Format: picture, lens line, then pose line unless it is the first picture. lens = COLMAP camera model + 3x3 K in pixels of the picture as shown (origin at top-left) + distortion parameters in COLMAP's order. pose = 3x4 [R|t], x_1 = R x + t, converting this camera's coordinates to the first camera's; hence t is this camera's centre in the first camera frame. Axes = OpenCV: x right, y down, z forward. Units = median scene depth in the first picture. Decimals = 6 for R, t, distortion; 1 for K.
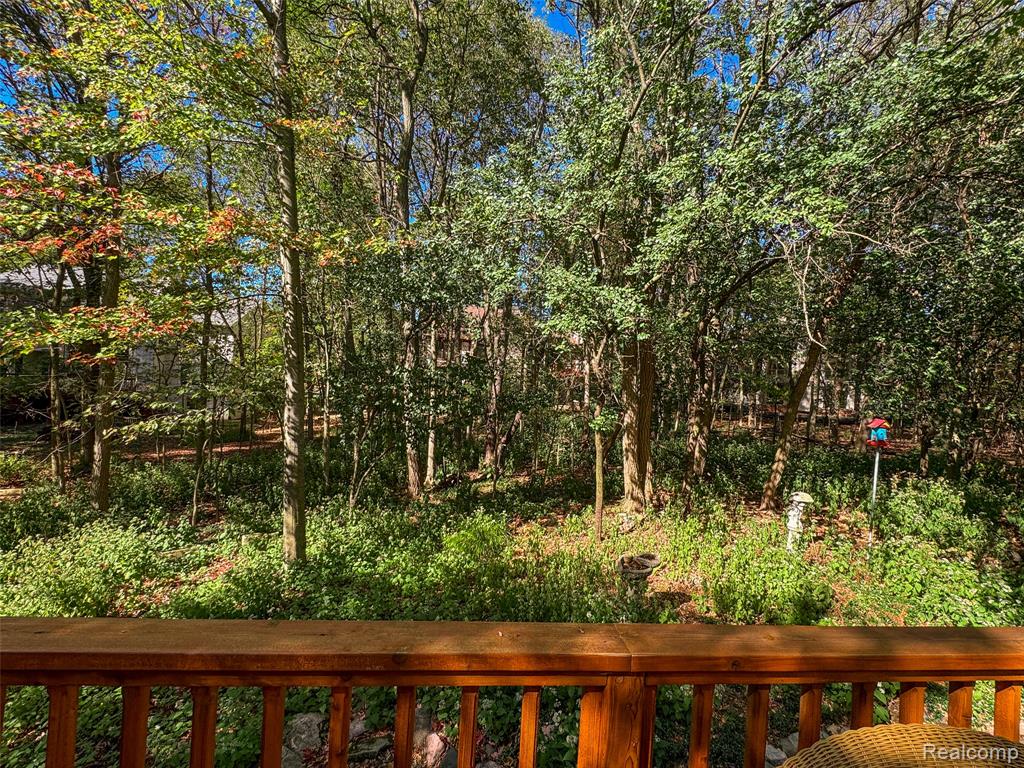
lens RADIAL K [[459.3, 0, 512.0], [0, 459.3, 384.0], [0, 0, 1]] dist [0.022882, 0.000057]
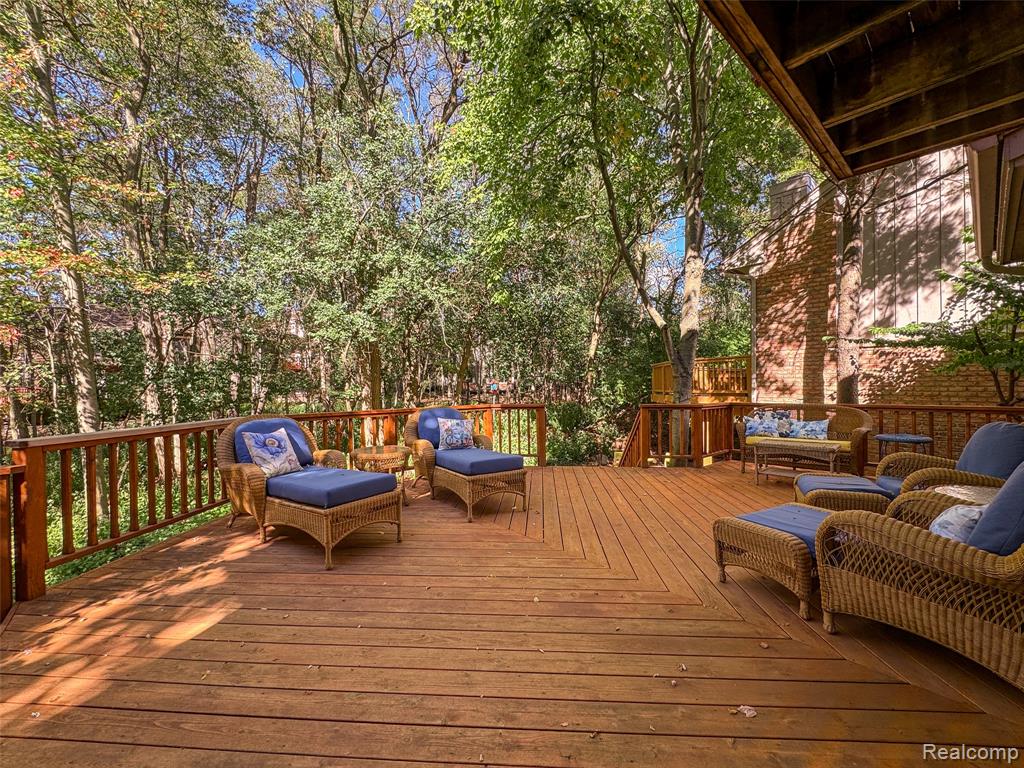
lens RADIAL K [[459.3, 0, 512.0], [0, 459.3, 384.0], [0, 0, 1]] dist [0.022882, 0.000057]
pose [[0.824853, -0.066373, 0.561438, -0.242844], [0.054326, 0.997794, 0.038144, 0.020716], [-0.562731, -0.000963, 0.826639, -0.647717]]
